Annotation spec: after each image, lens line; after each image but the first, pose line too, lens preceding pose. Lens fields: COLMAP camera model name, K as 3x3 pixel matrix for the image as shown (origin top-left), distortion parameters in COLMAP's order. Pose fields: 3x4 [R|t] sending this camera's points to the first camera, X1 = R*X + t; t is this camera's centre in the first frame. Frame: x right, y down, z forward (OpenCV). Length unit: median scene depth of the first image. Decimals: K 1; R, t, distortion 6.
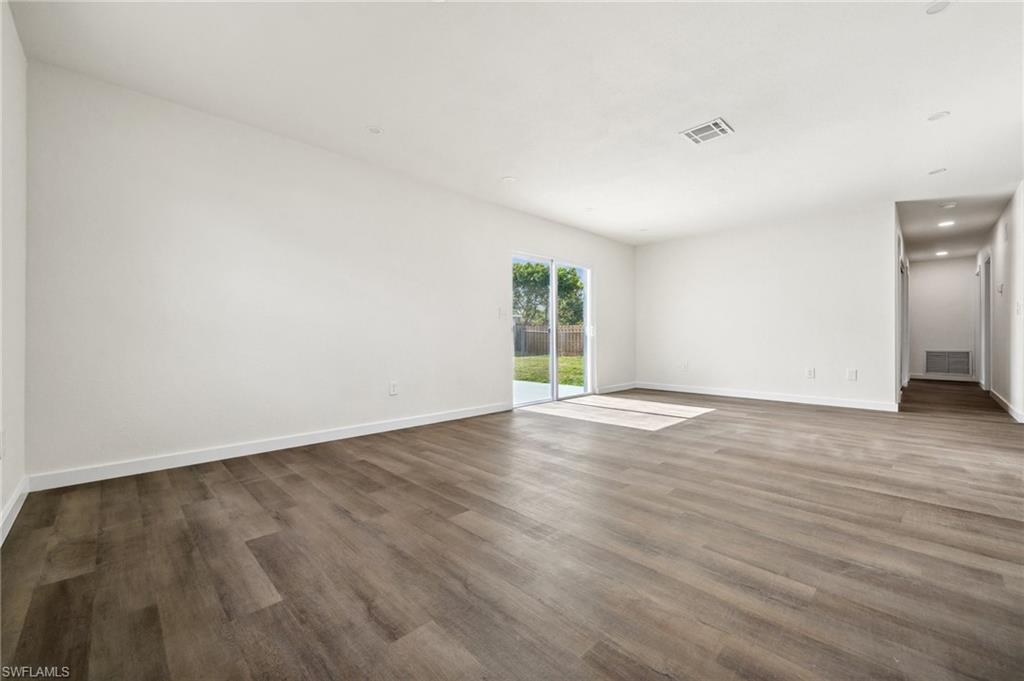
lens RADIAL K [[408.8, 0, 512.0], [0, 408.8, 340.5], [0, 0, 1]] dist [0.000521, 0.000015]
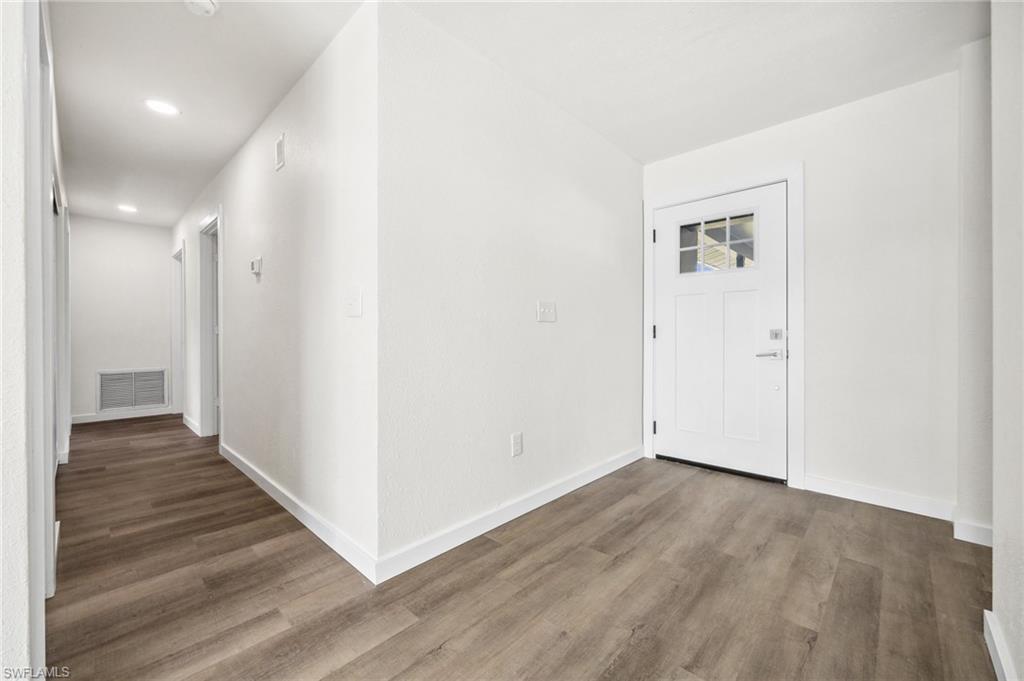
lens RADIAL K [[408.4, 0, 512.0], [0, 408.4, 340.5], [0, 0, 1]] dist [-0.000860, -0.000160]
pose [[-0.030539, 0.001405, 0.999533, 0.423460], [0.013643, 0.999906, -0.000988, -0.014423], [-0.999440, 0.013607, -0.030555, 0.442235]]
